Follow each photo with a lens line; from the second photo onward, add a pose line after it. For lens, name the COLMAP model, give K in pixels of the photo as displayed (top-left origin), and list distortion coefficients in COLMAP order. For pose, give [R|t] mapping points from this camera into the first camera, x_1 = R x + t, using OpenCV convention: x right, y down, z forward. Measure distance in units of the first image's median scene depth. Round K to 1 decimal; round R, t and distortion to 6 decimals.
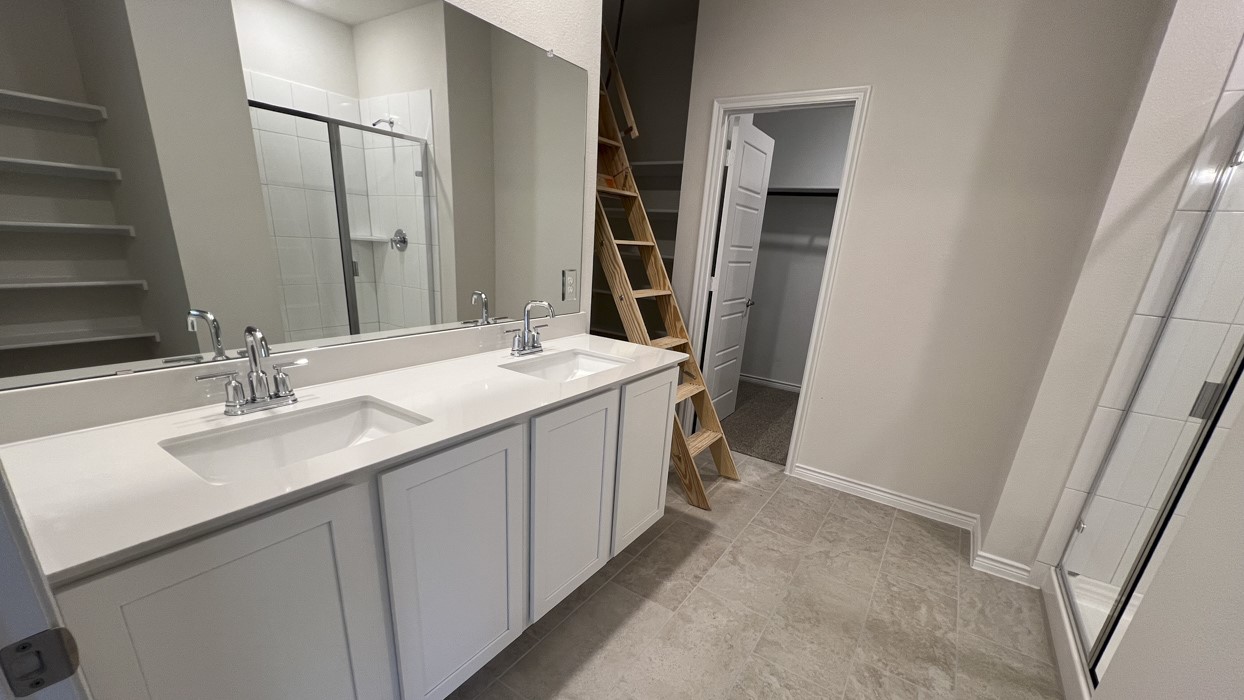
lens RADIAL K [[500.8, 0, 620.9], [0, 500.8, 416.1], [0, 0, 1]] dist [-0.000911, 0.000121]
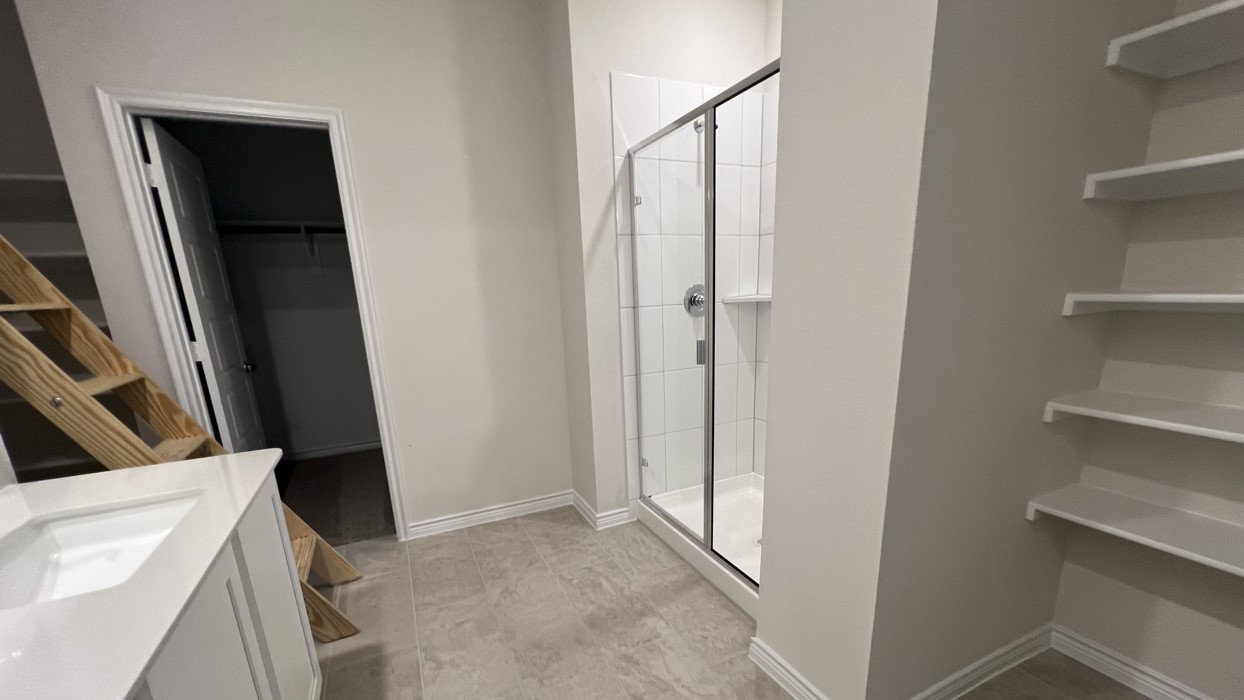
lens RADIAL K [[500.8, 0, 620.9], [0, 500.8, 416.1], [0, 0, 1]] dist [-0.000911, 0.000121]
pose [[0.506747, -0.298814, 0.808652, -0.156496], [0.356825, 0.926588, 0.118787, -0.071772], [-0.784782, 0.228353, 0.576170, 0.208115]]
